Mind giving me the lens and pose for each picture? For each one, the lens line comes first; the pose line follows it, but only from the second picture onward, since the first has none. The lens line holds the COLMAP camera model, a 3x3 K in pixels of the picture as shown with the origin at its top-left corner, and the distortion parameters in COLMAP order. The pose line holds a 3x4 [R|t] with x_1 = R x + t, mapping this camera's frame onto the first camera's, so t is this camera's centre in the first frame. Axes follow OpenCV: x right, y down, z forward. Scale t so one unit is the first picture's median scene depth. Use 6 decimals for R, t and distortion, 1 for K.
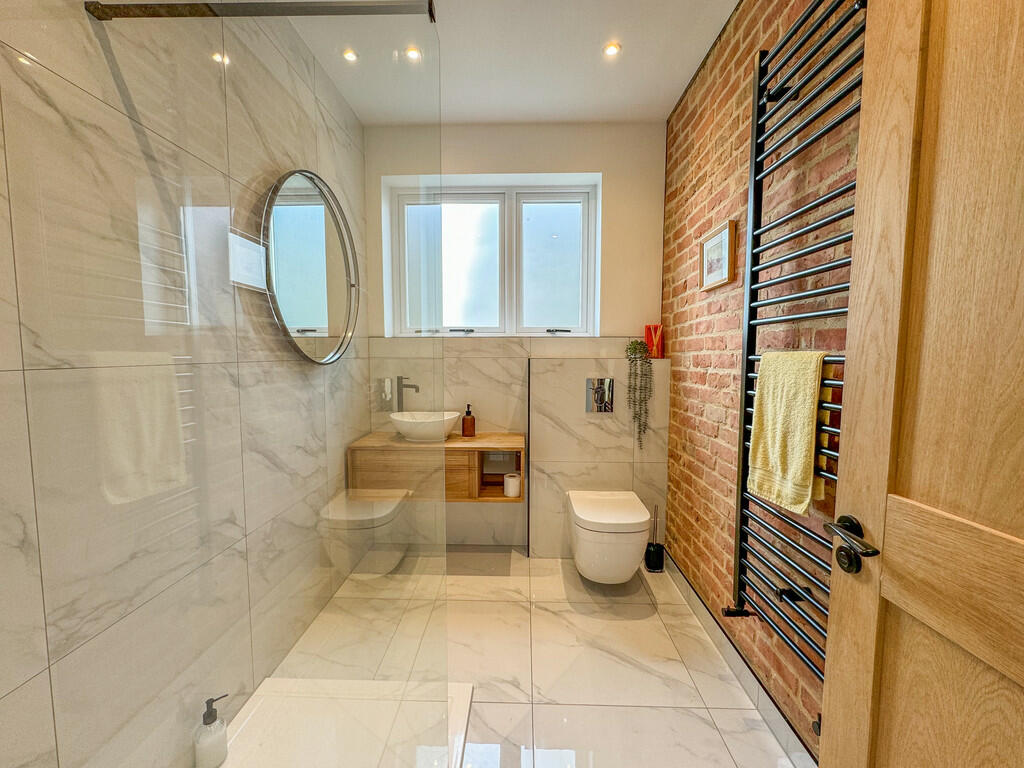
lens RADIAL K [[422.3, 0, 510.7], [0, 422.3, 386.1], [0, 0, 1]] dist [-0.002206, -0.000024]
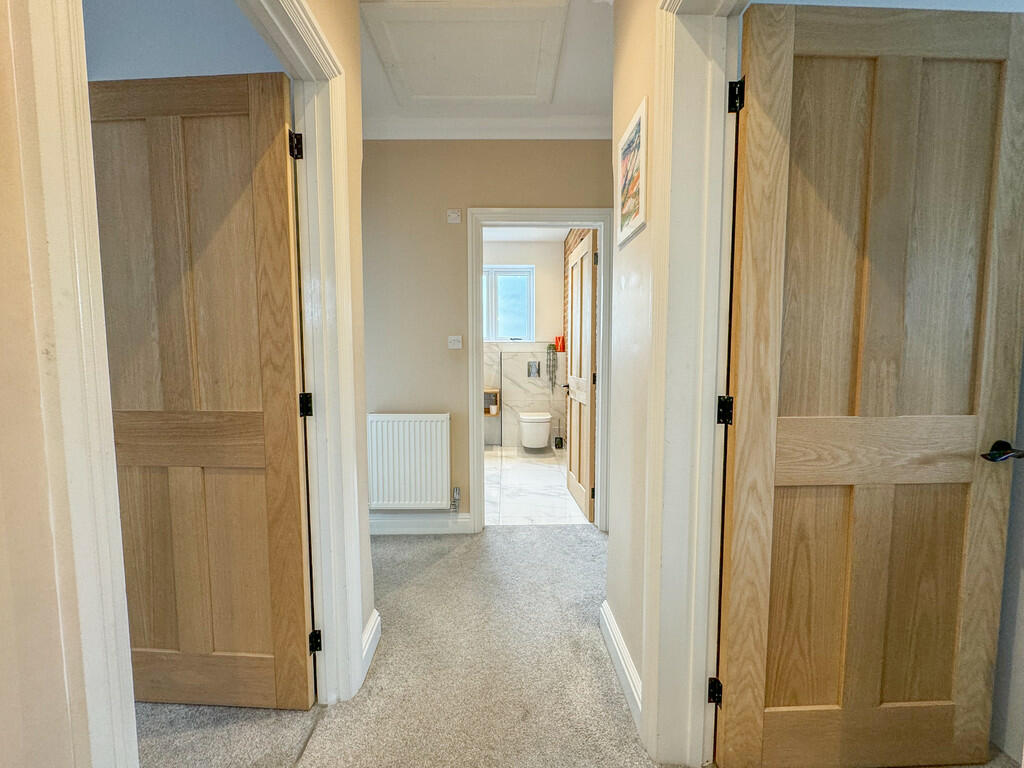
lens RADIAL K [[422.3, 0, 512.6], [0, 422.3, 384.9], [0, 0, 1]] dist [-0.002206, -0.000024]
pose [[0.998816, -0.005656, 0.048327, -0.002817], [0.005920, 0.999968, -0.005308, 0.112710], [-0.048296, 0.005588, 0.998817, -1.152106]]
